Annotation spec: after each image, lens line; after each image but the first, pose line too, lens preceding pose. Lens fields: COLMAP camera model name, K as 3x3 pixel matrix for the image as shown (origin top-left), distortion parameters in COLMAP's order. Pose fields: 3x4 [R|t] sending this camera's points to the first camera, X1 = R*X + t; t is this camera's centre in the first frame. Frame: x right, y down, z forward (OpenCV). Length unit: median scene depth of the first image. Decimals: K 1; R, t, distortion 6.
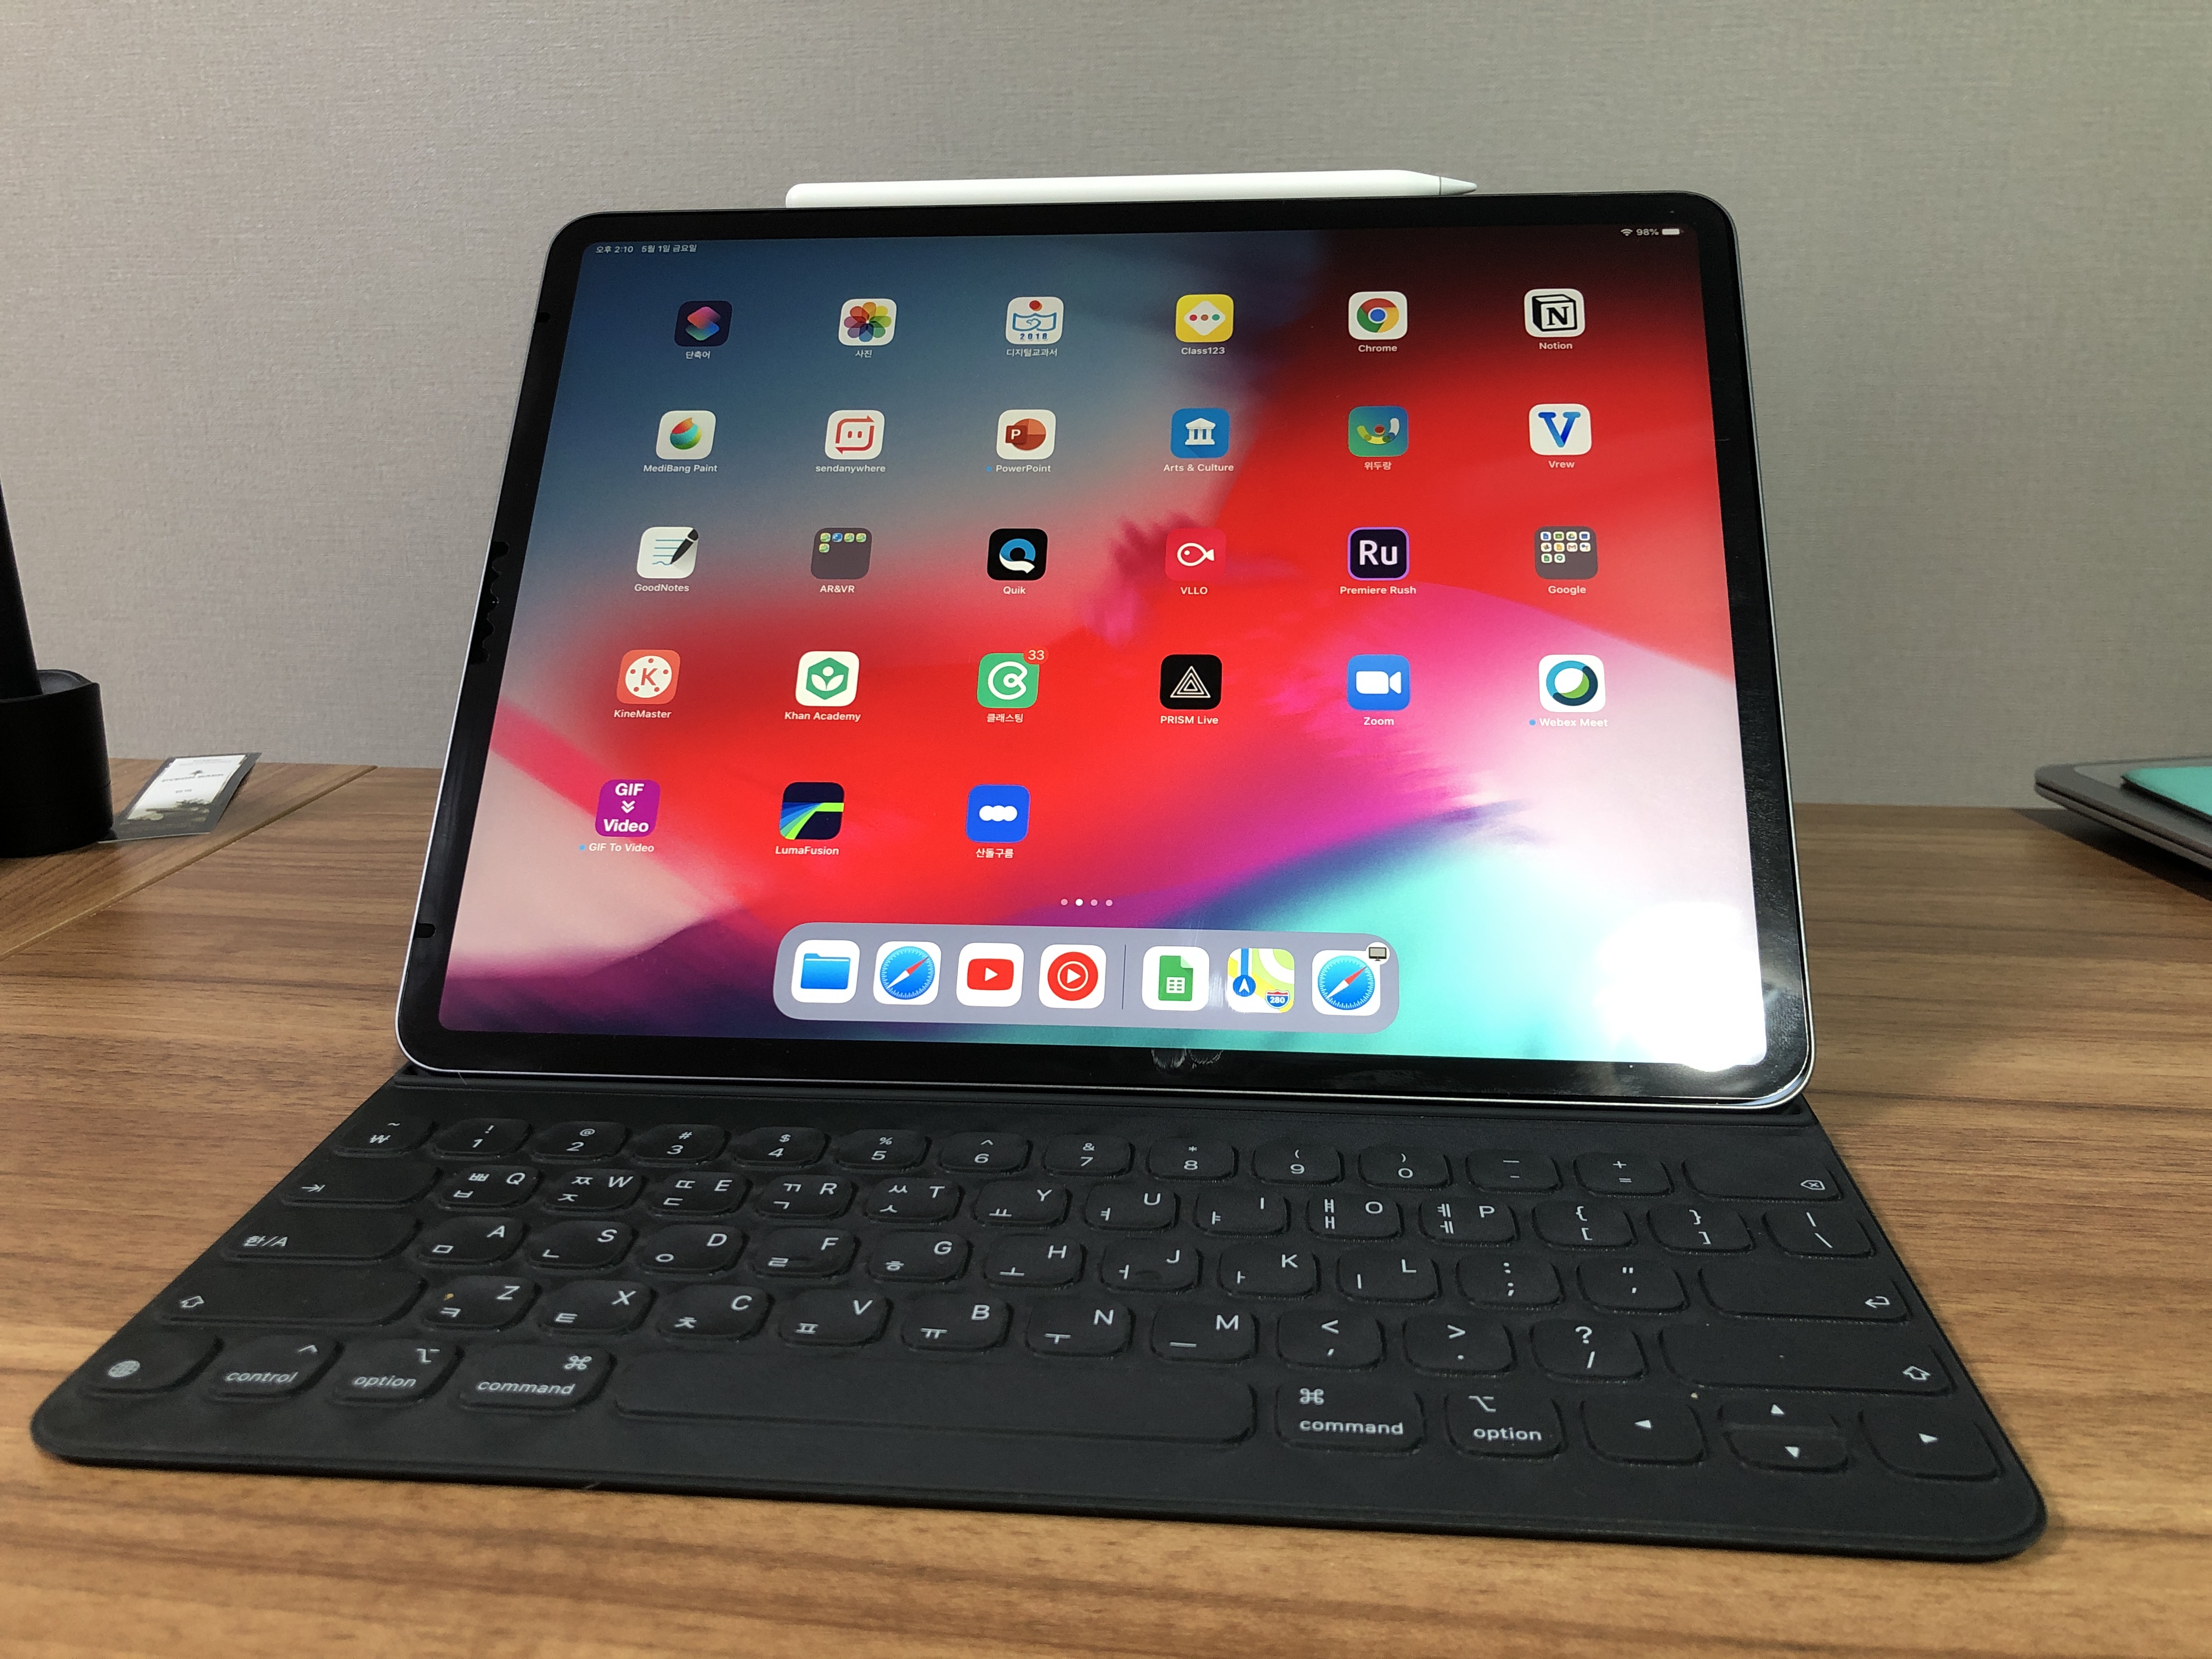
lens RADIAL K [[1825.7, 0, 1109.4], [0, 1825.7, 795.8], [0, 0, 1]] dist [-0.007161, 0.016849]
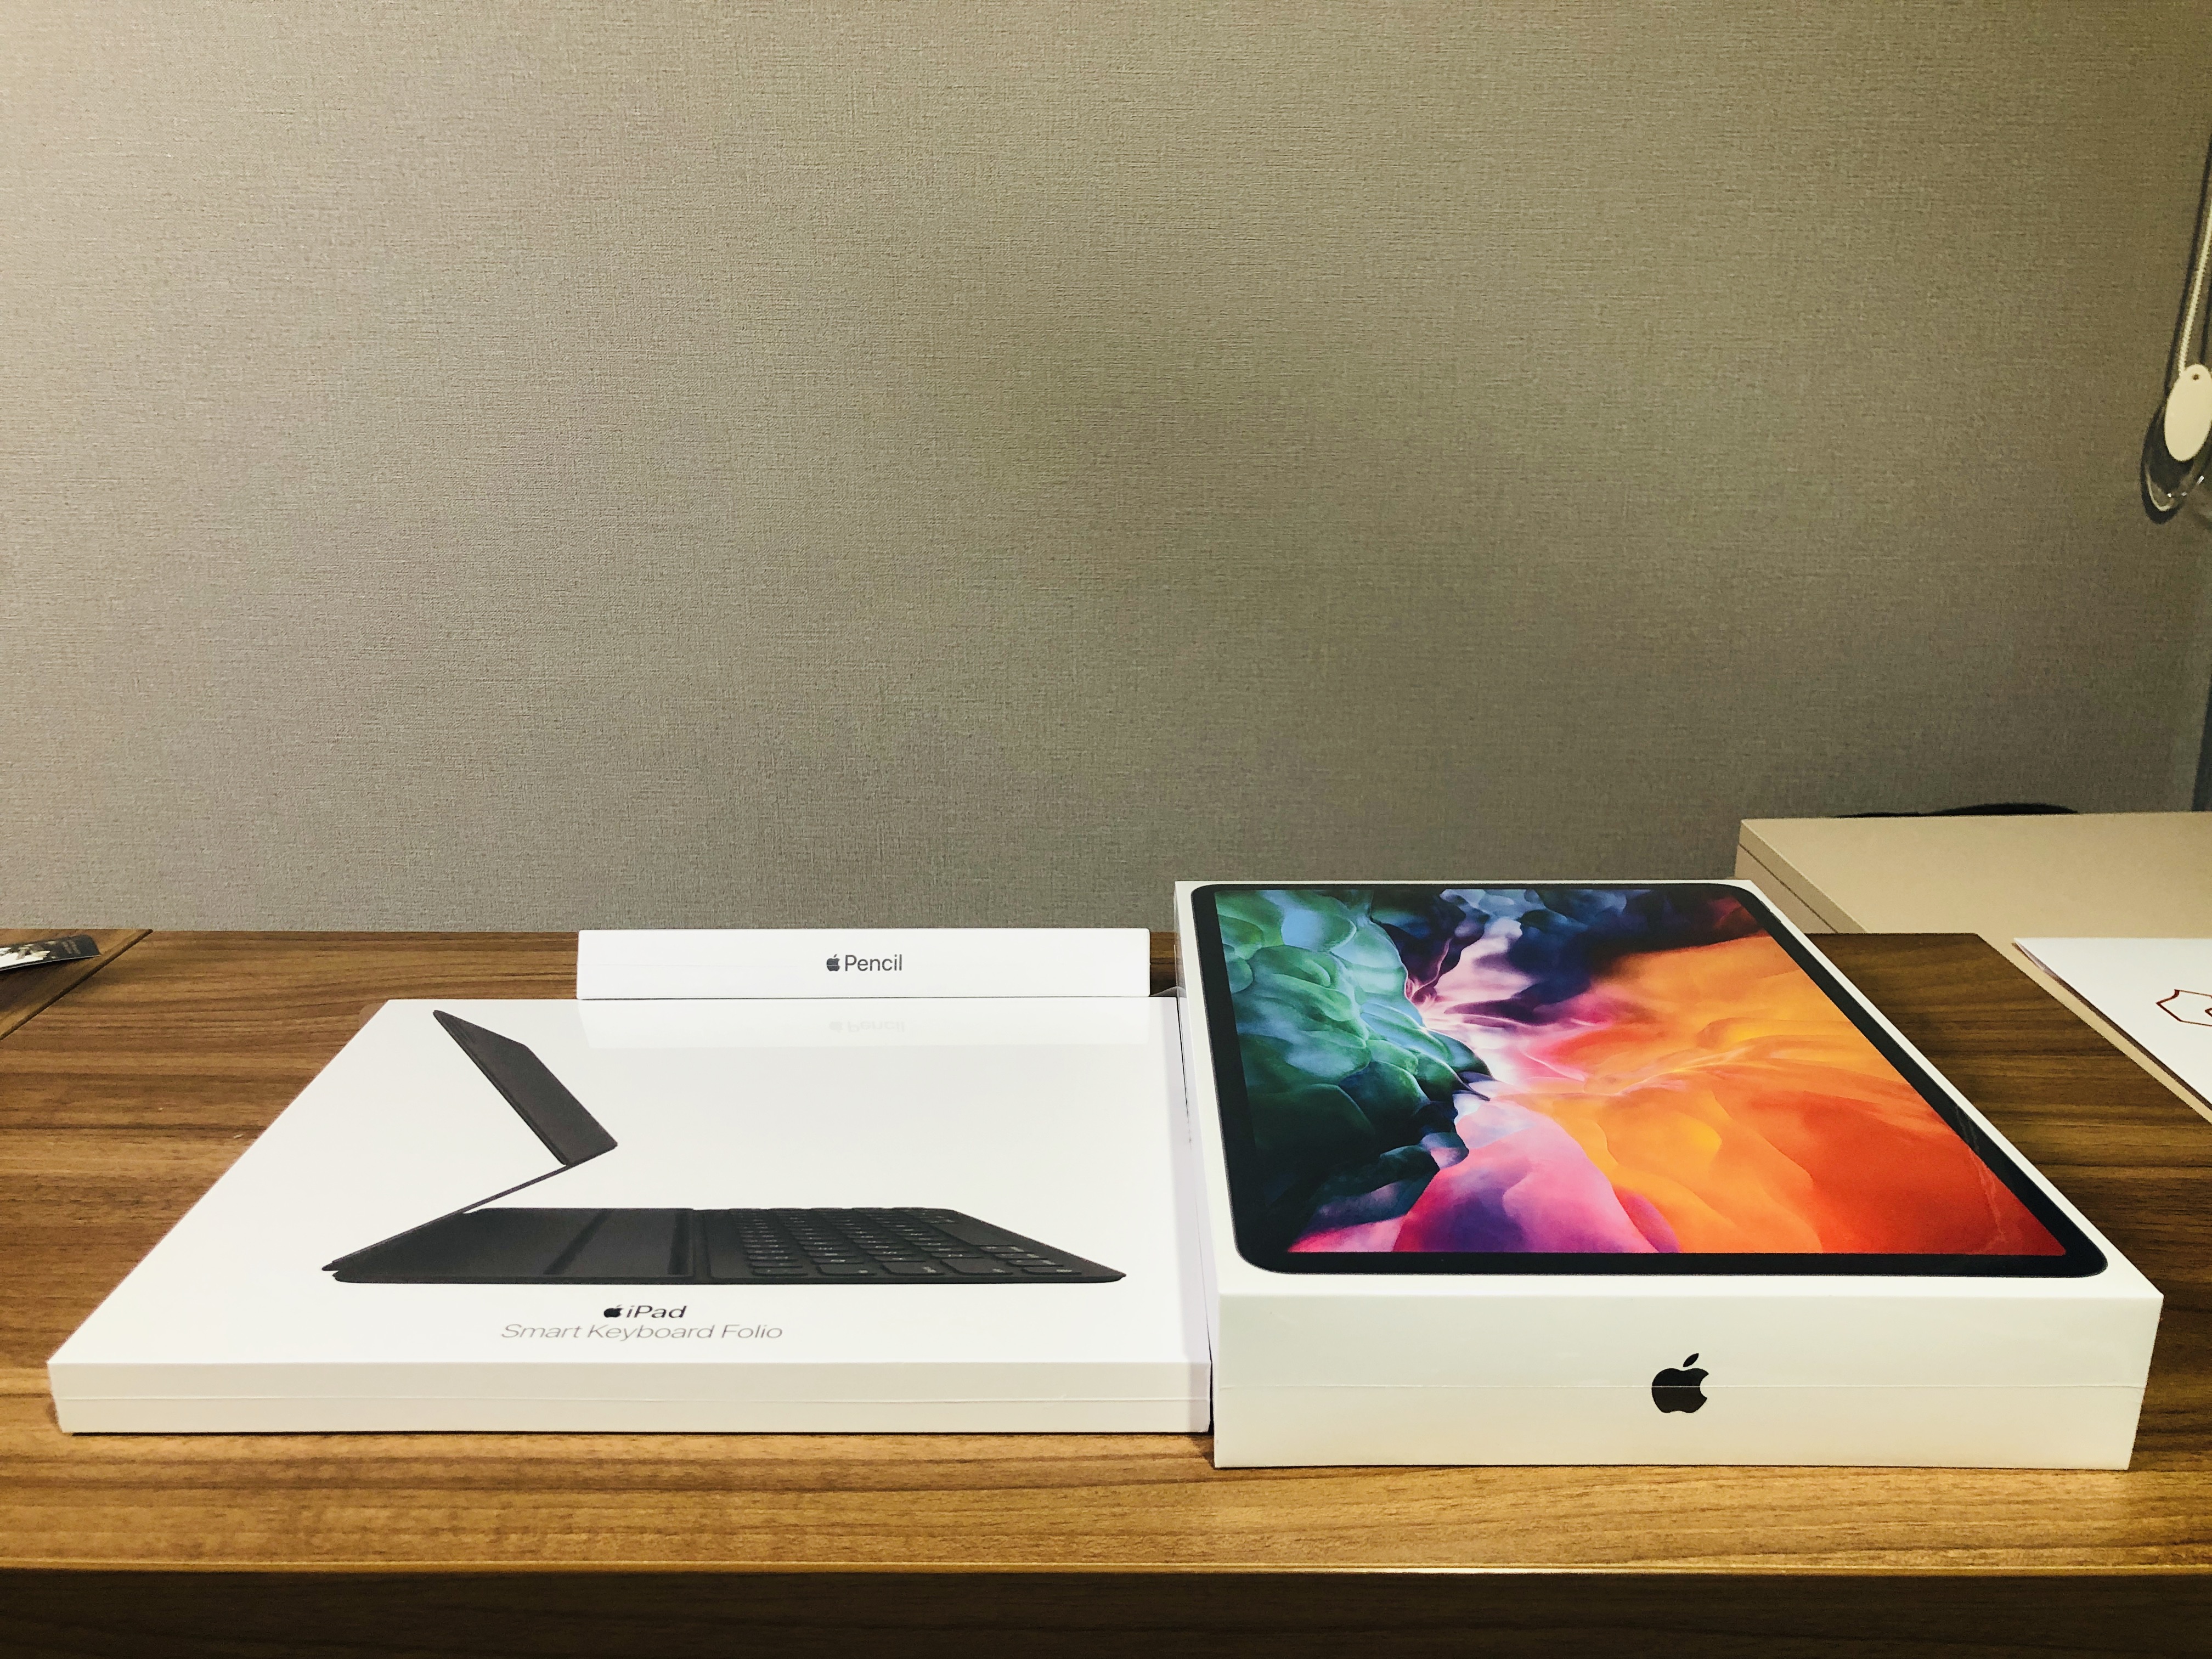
lens RADIAL K [[1825.7, 0, 1109.4], [0, 1825.7, 795.8], [0, 0, 1]] dist [-0.007161, 0.016849]
pose [[0.990110, -0.027286, 0.137616, 0.179951], [0.025738, 0.999584, 0.013019, -0.202454], [-0.137914, -0.009348, 0.990400, -0.695051]]
